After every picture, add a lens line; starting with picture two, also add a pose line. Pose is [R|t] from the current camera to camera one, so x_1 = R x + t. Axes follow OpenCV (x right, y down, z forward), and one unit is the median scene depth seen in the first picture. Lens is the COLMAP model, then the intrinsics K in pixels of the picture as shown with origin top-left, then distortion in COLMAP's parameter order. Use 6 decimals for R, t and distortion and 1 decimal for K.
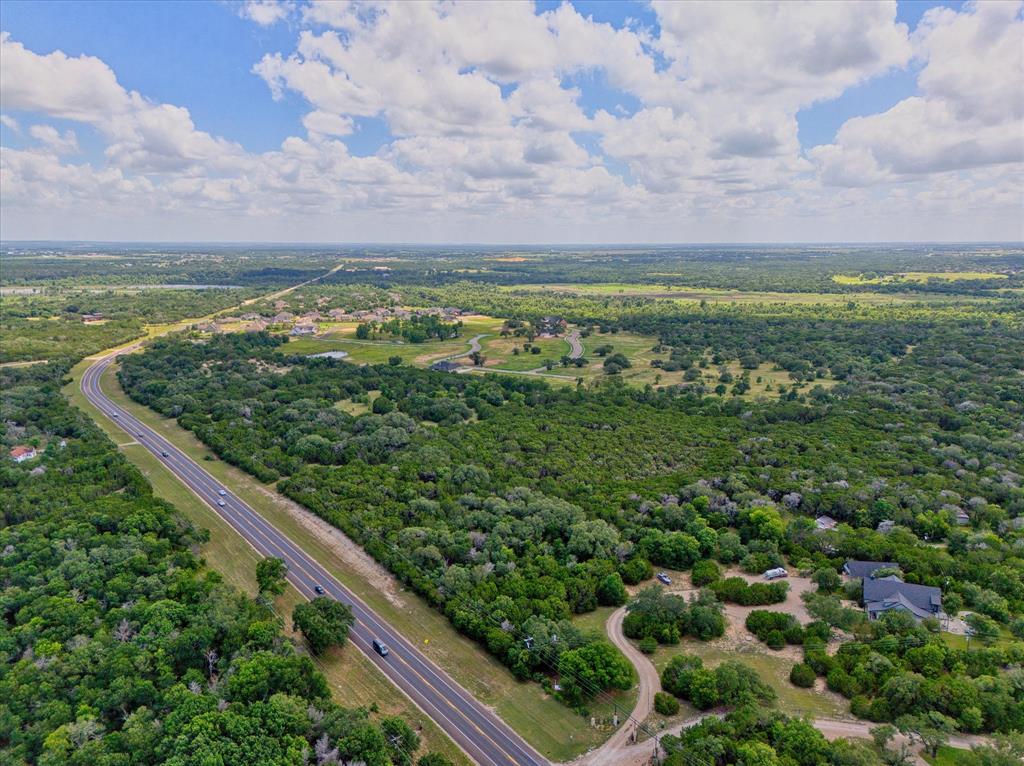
lens RADIAL K [[744.3, 0, 512.0], [0, 744.3, 383.0], [0, 0, 1]] dist [0.057541, -0.053015]
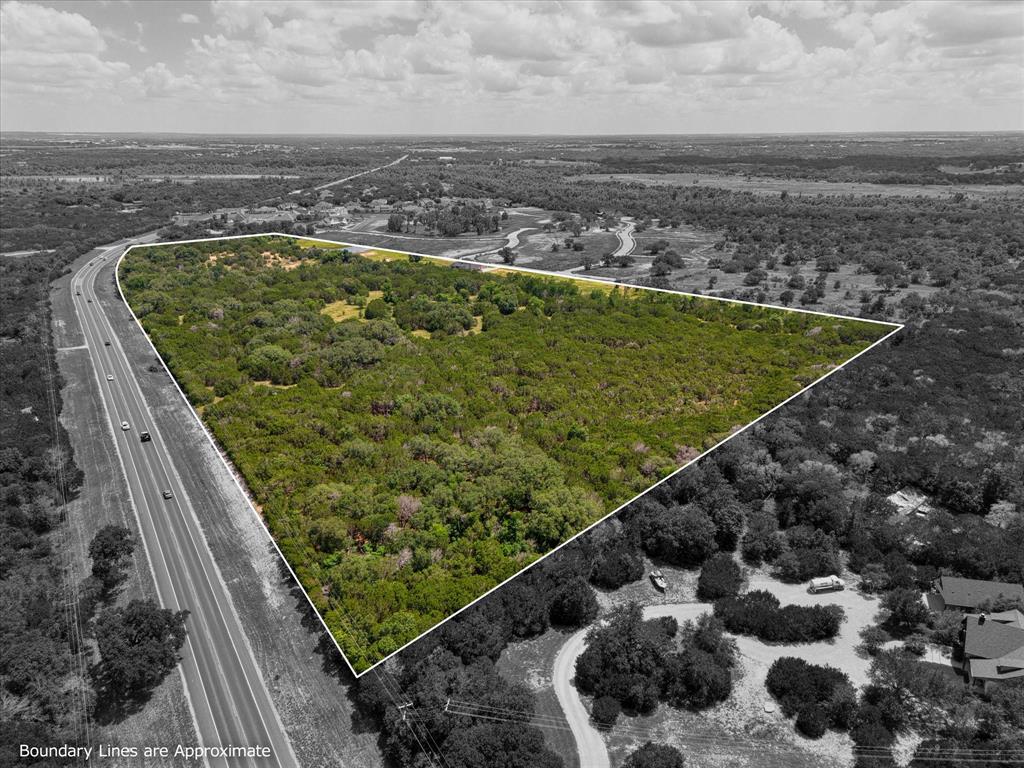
lens RADIAL K [[729.6, 0, 512.0], [0, 729.6, 384.0], [0, 0, 1]] dist [0.053011, -0.036332]
pose [[0.994668, 0.030596, -0.098485, 0.059978], [-0.016337, 0.989667, 0.142453, -0.006433], [0.101825, -0.140084, 0.984890, 0.158156]]
